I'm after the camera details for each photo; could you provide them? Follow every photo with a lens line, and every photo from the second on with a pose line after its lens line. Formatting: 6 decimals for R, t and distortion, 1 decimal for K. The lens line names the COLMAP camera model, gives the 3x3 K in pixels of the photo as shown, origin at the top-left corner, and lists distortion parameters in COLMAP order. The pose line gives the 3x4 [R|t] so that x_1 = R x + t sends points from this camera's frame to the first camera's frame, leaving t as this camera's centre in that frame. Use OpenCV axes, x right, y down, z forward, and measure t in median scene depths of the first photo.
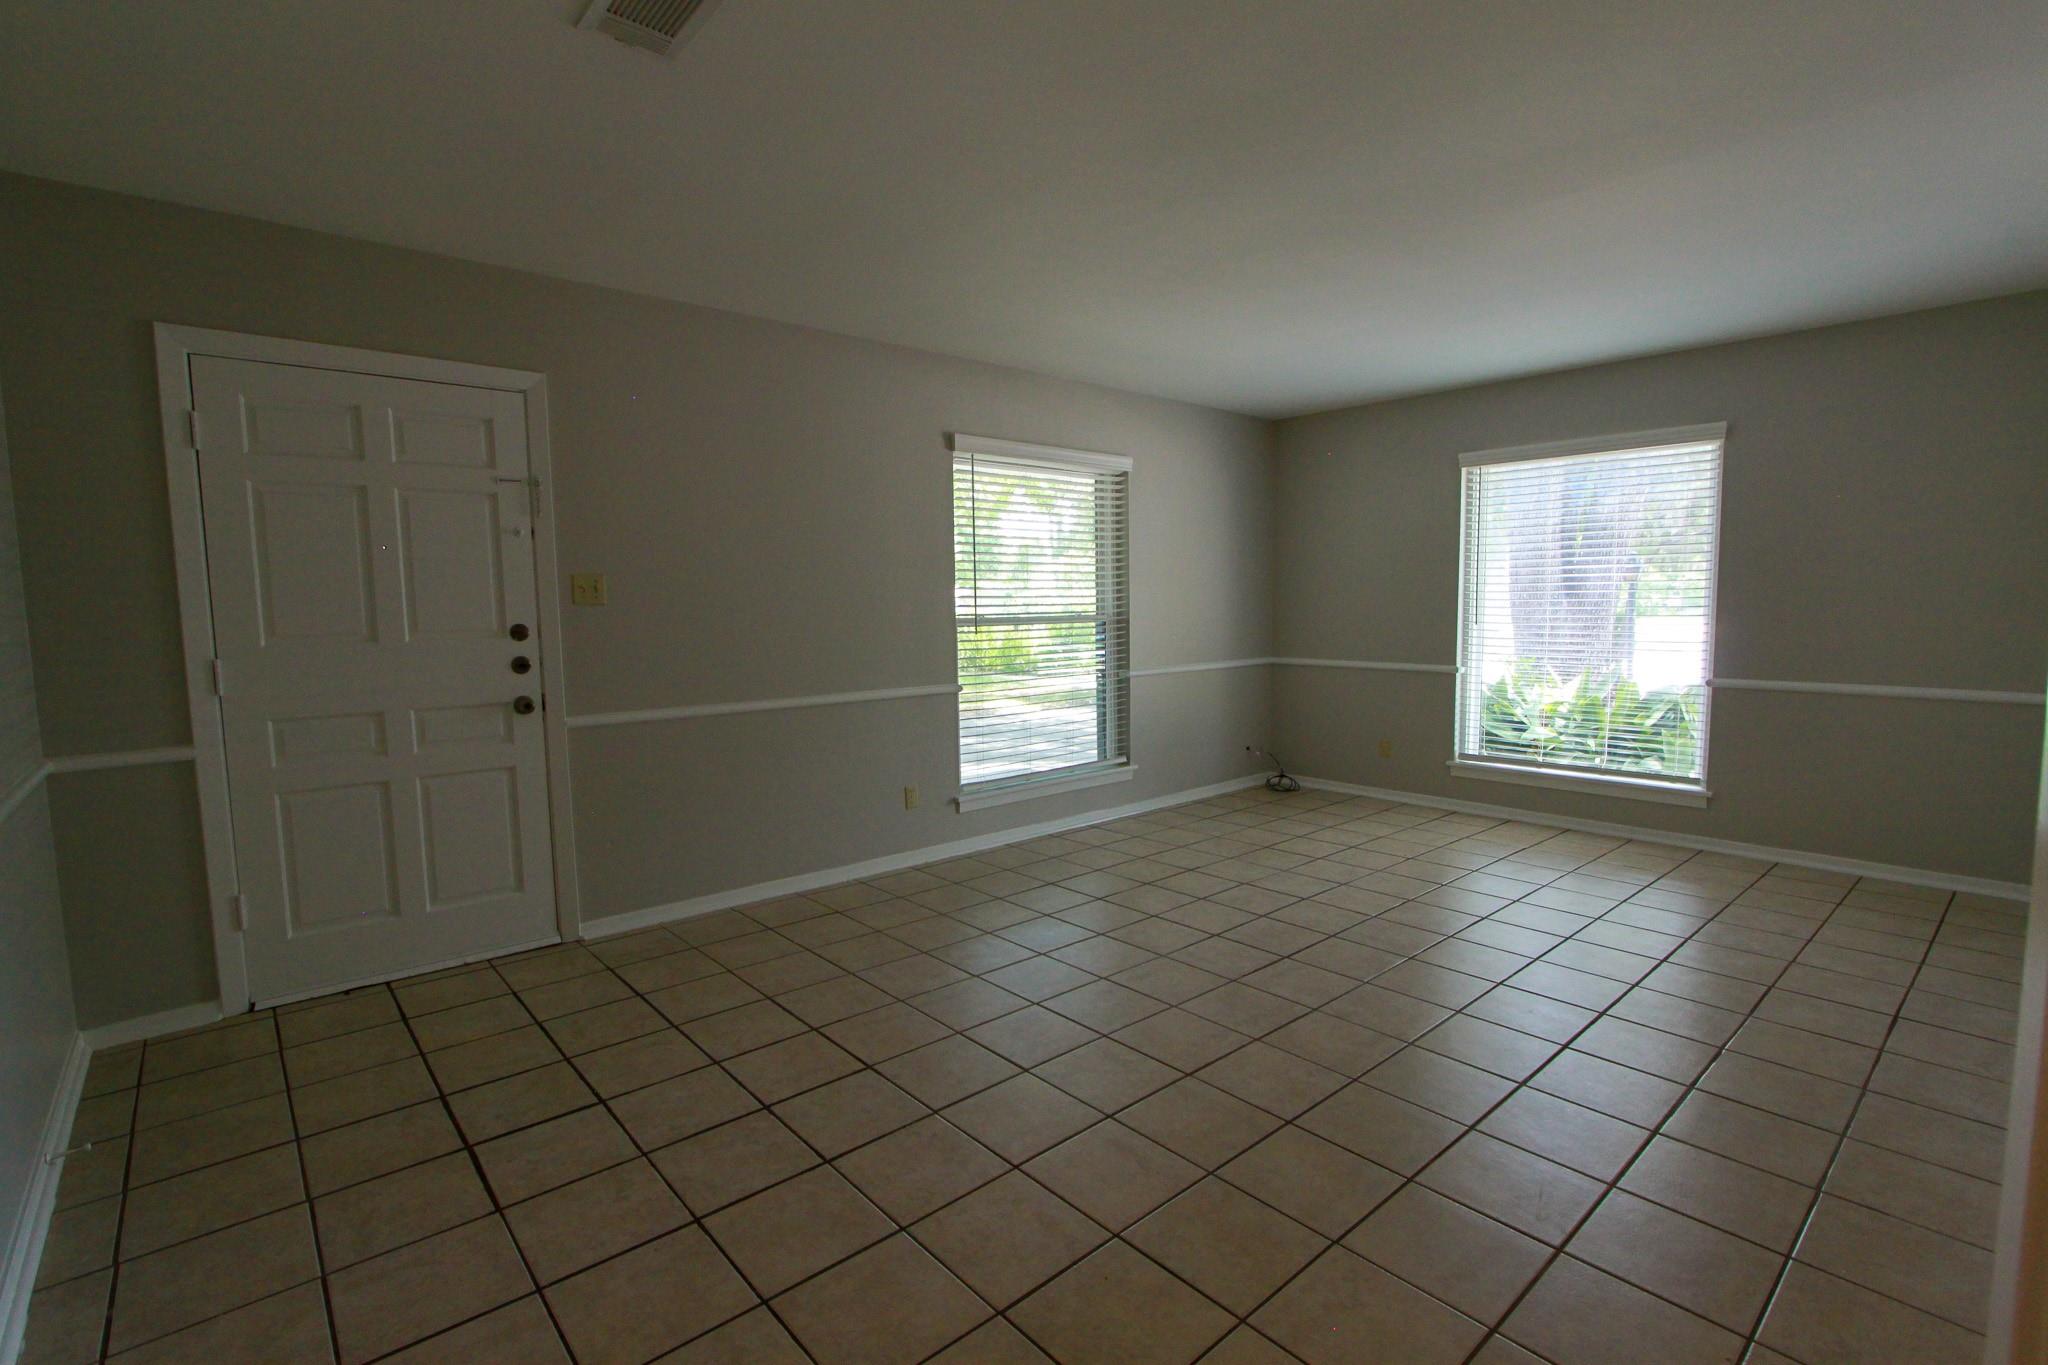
lens RADIAL K [[945.9, 0, 1017.1], [0, 945.9, 688.6], [0, 0, 1]] dist [-0.020217, 0.002194]
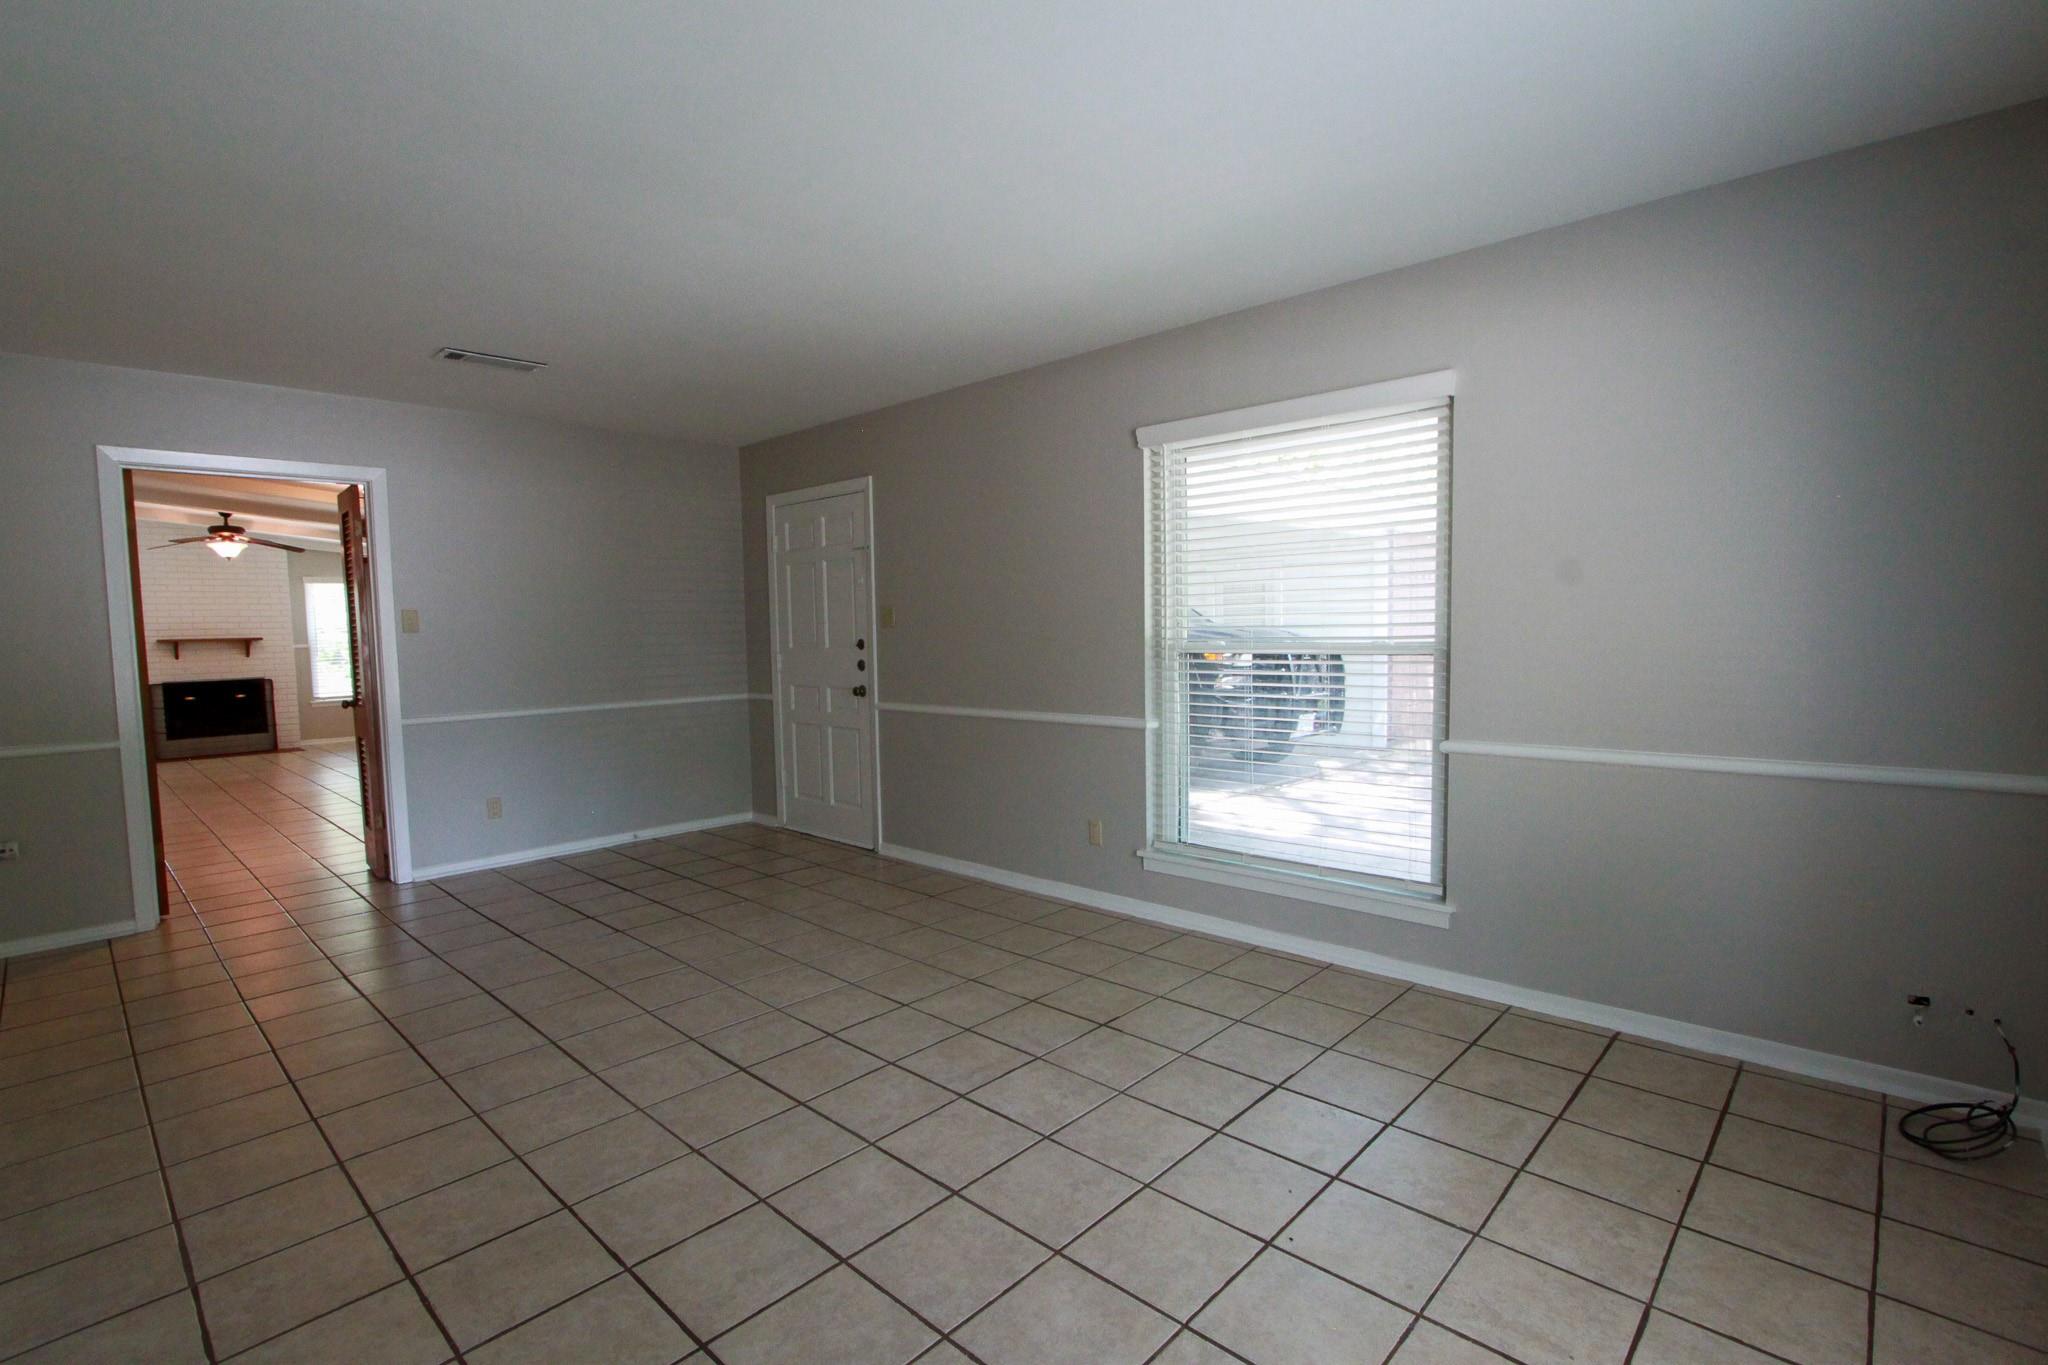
lens RADIAL K [[945.9, 0, 1037.2], [0, 945.9, 692.5], [0, 0, 1]] dist [-0.020217, 0.002194]
pose [[0.110538, 0.077964, -0.990809, 0.847653], [-0.076518, 0.994627, 0.069728, -0.088681], [0.990922, 0.068107, 0.115910, 0.879748]]
